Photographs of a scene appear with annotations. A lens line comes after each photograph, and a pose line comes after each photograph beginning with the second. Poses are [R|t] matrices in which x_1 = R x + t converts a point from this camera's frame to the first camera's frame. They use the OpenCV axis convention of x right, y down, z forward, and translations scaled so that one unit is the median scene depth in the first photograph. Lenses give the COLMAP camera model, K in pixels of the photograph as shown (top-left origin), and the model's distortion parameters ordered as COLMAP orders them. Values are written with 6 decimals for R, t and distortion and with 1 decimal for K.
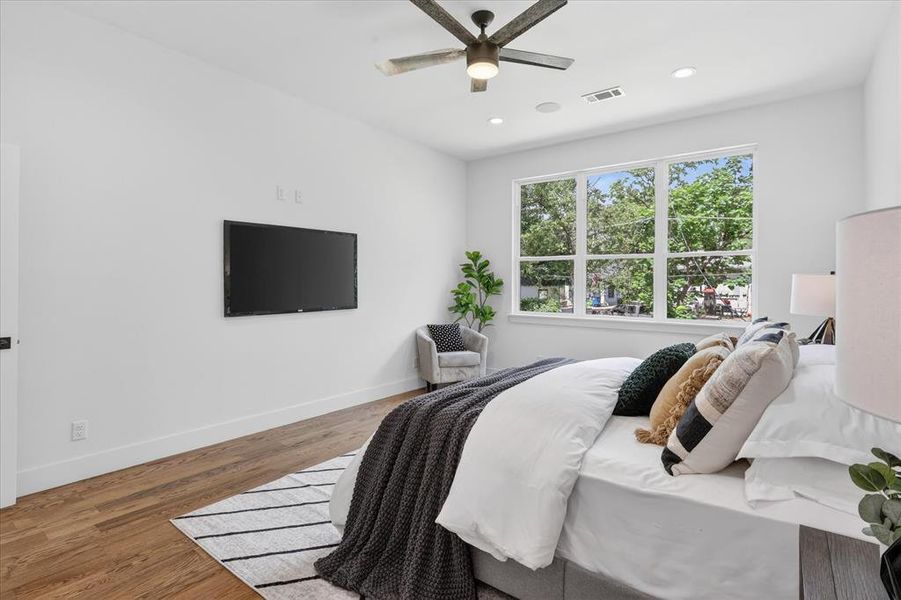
lens RADIAL K [[433.0, 0, 452.3], [0, 433.0, 287.5], [0, 0, 1]] dist [-0.008854, 0.000563]
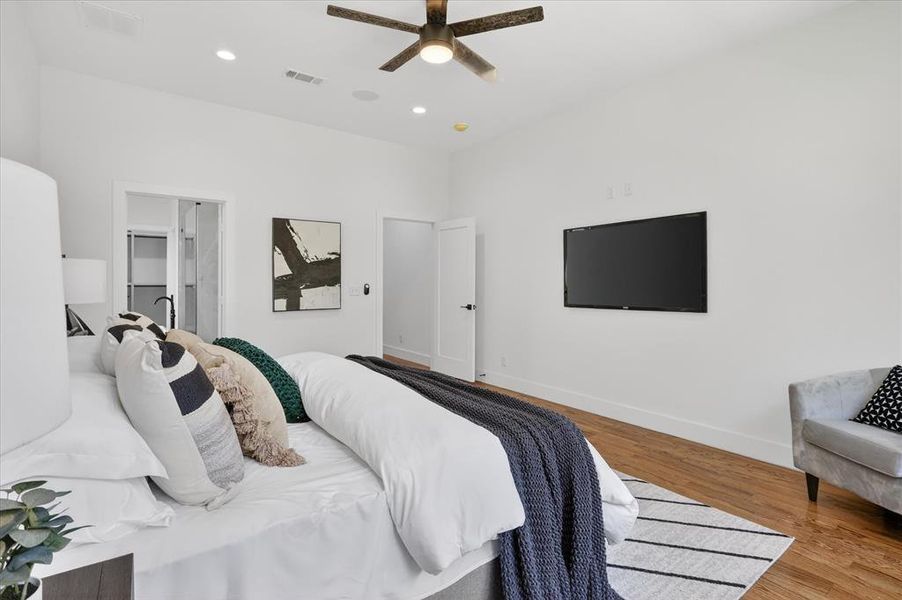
lens RADIAL K [[433.4, 0, 452.8], [0, 433.4, 287.5], [0, 0, 1]] dist [-0.008854, 0.000563]
pose [[-0.281870, 0.005180, -0.959439, 0.656944], [-0.012063, 0.999887, 0.008943, 0.005090], [0.959377, 0.014095, -0.281776, 0.877767]]
